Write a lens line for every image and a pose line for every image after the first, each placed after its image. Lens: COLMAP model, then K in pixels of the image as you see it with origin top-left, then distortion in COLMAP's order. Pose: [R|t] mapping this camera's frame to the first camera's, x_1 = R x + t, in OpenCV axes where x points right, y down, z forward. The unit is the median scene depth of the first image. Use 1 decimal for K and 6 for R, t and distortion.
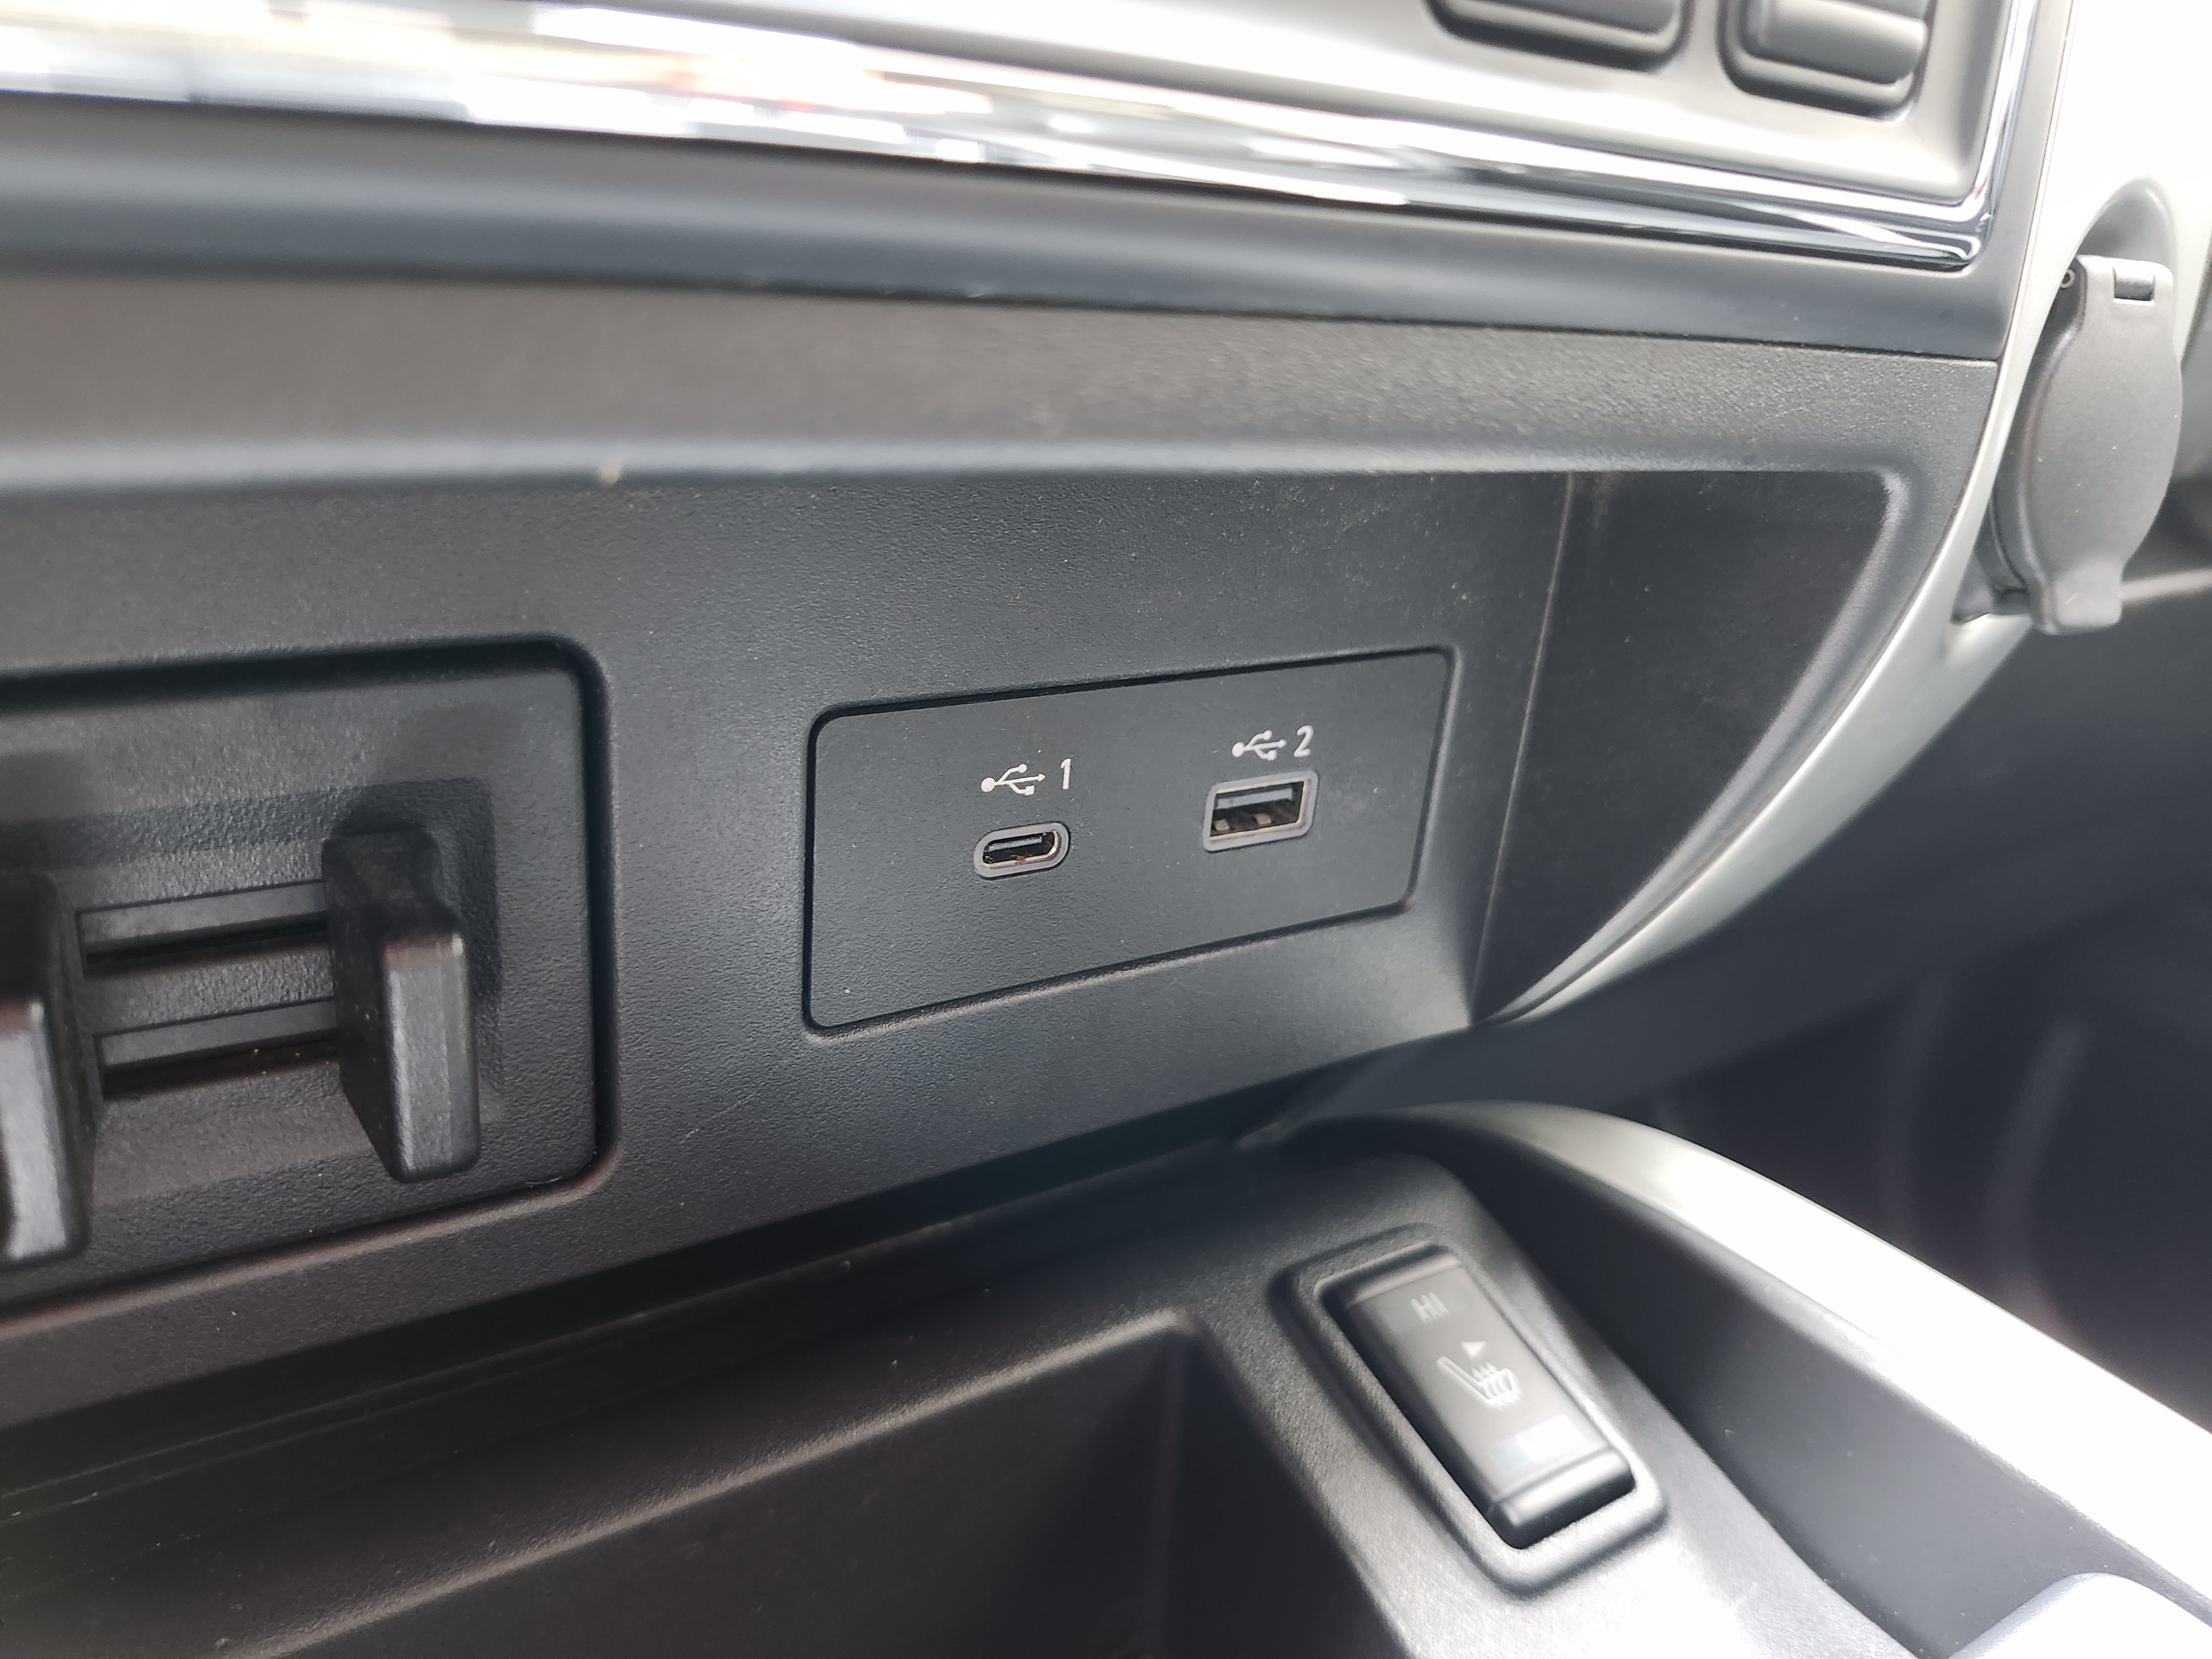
lens RADIAL K [[1609.5, 0, 1106.0], [0, 1609.5, 829.5], [0, 0, 1]] dist [0.001863, -0.012021]
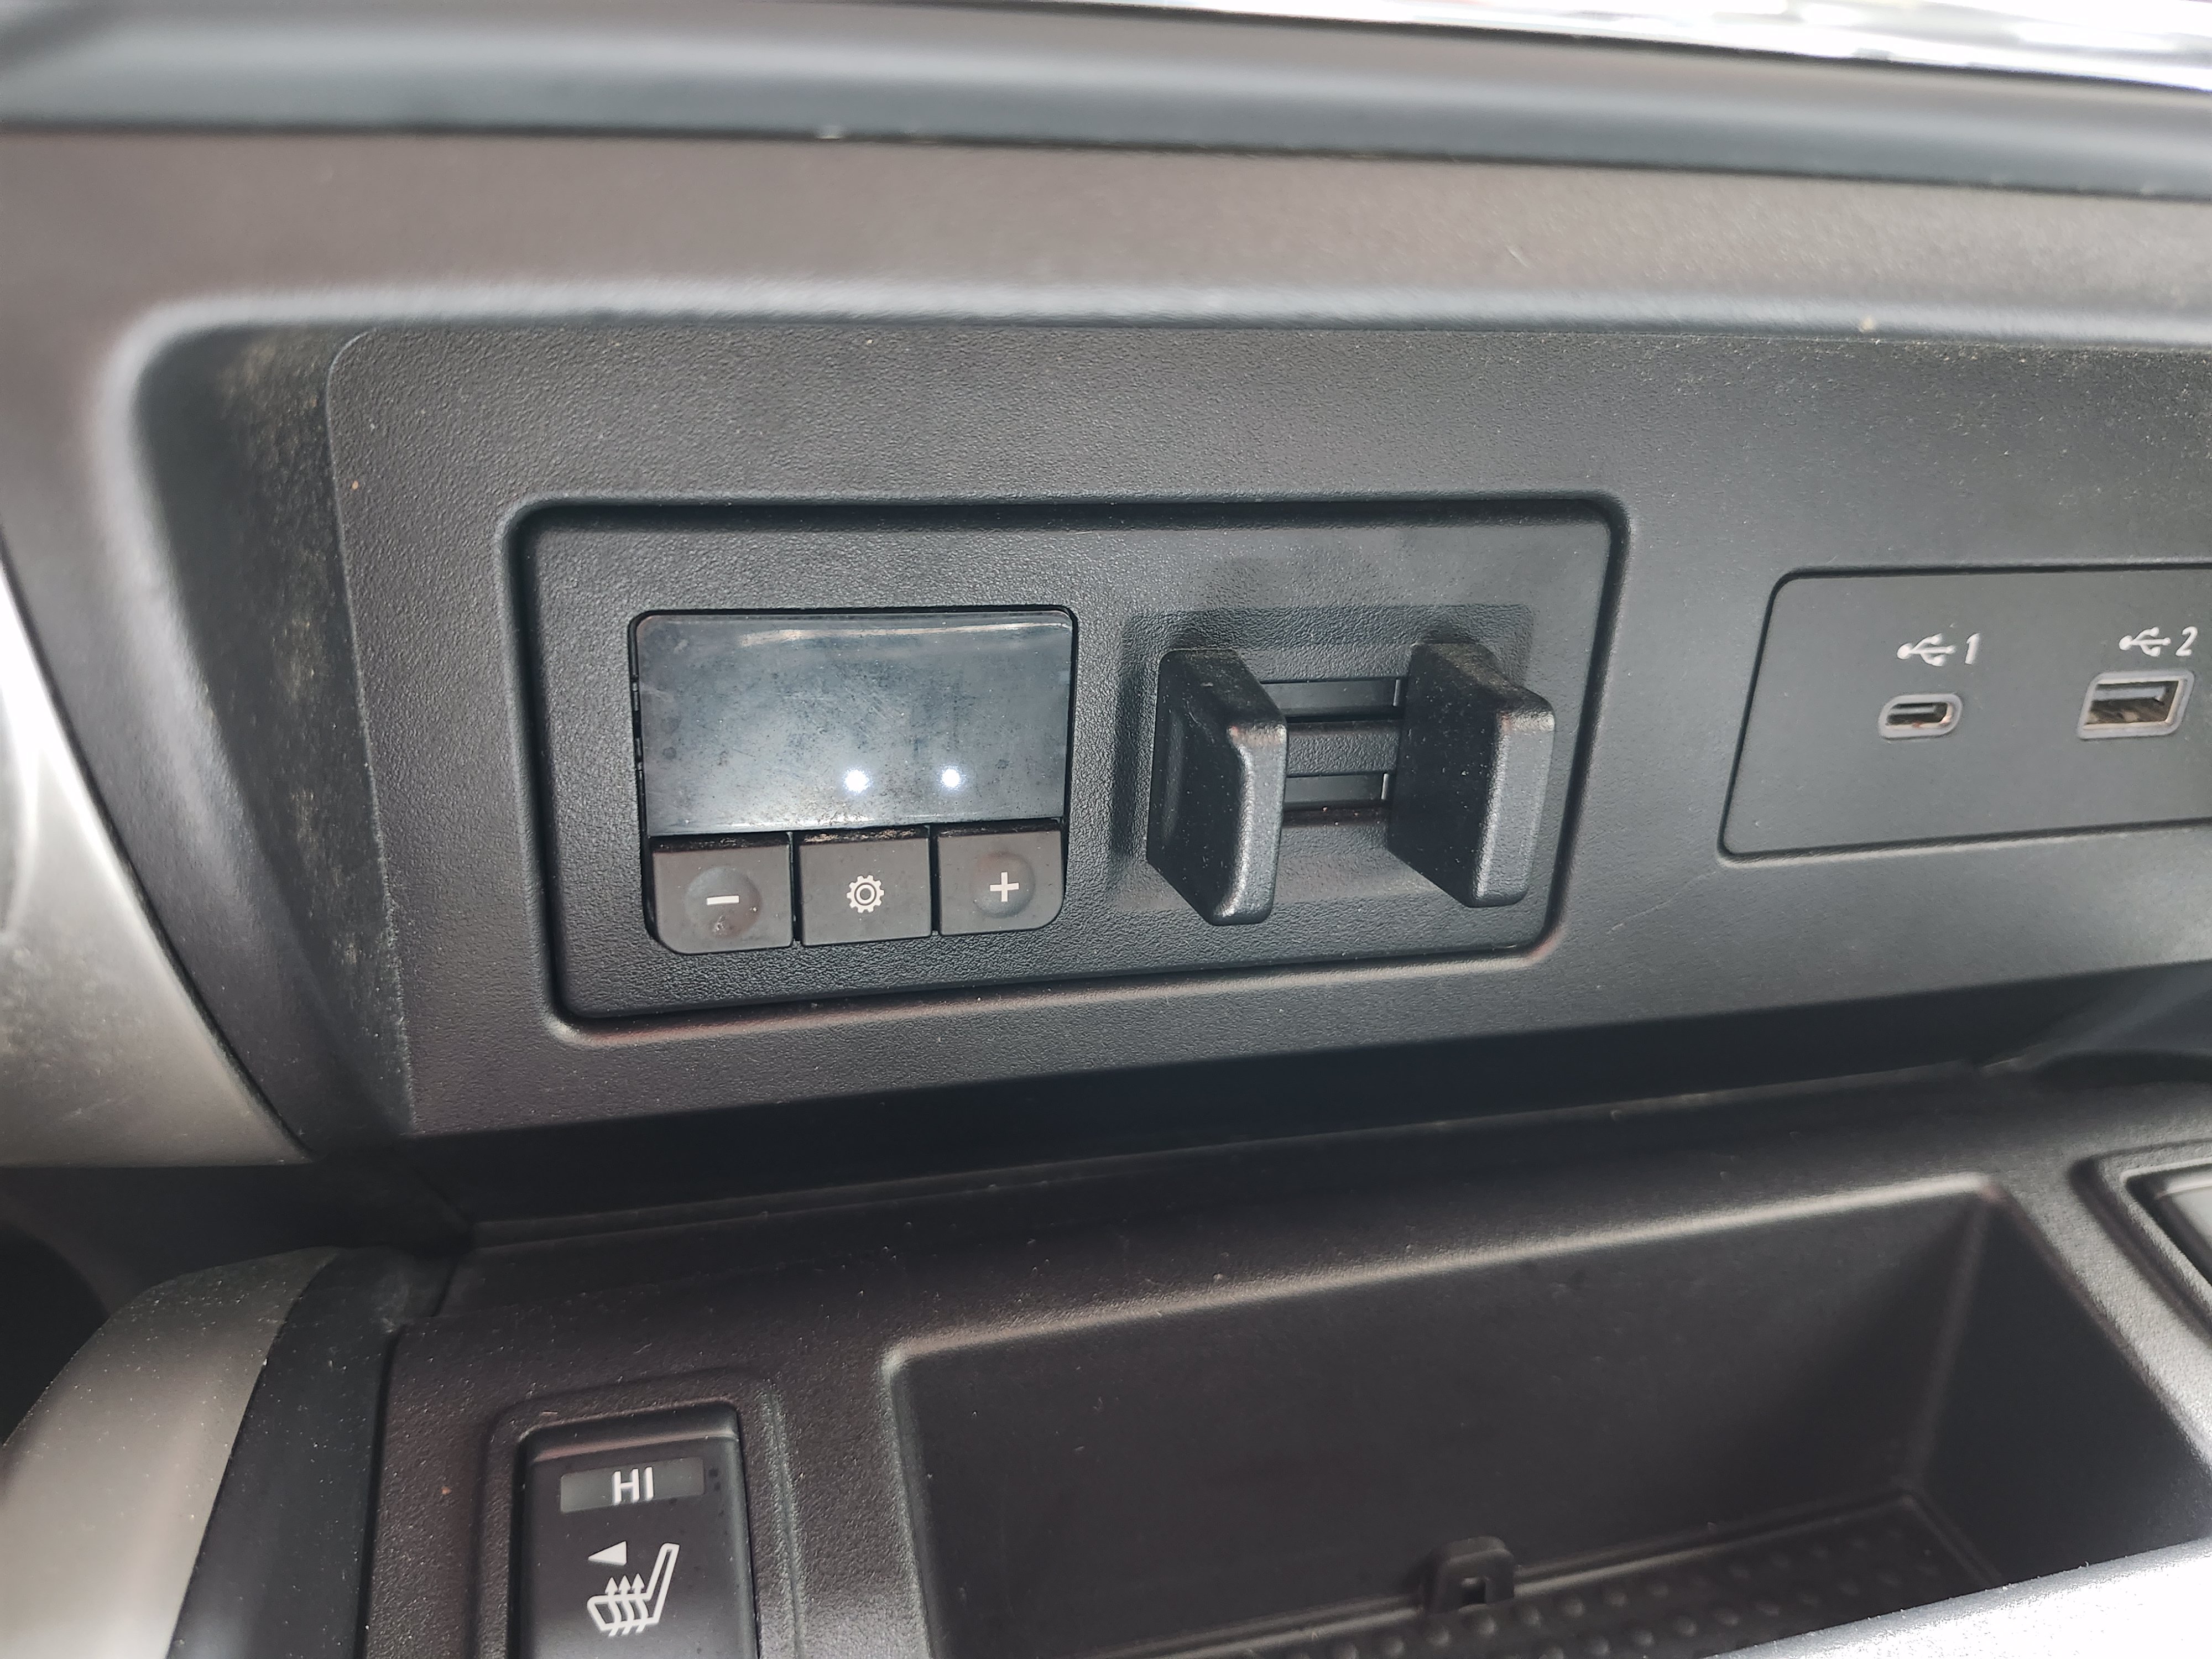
lens RADIAL K [[1552.3, 0, 1104.4], [0, 1552.3, 756.1], [0, 0, 1]] dist [-0.063948, 0.005069]
pose [[0.933004, 0.074369, -0.352097, -0.192993], [-0.084570, 0.996324, -0.013656, 0.096572], [0.349787, 0.042518, 0.935864, -0.184017]]
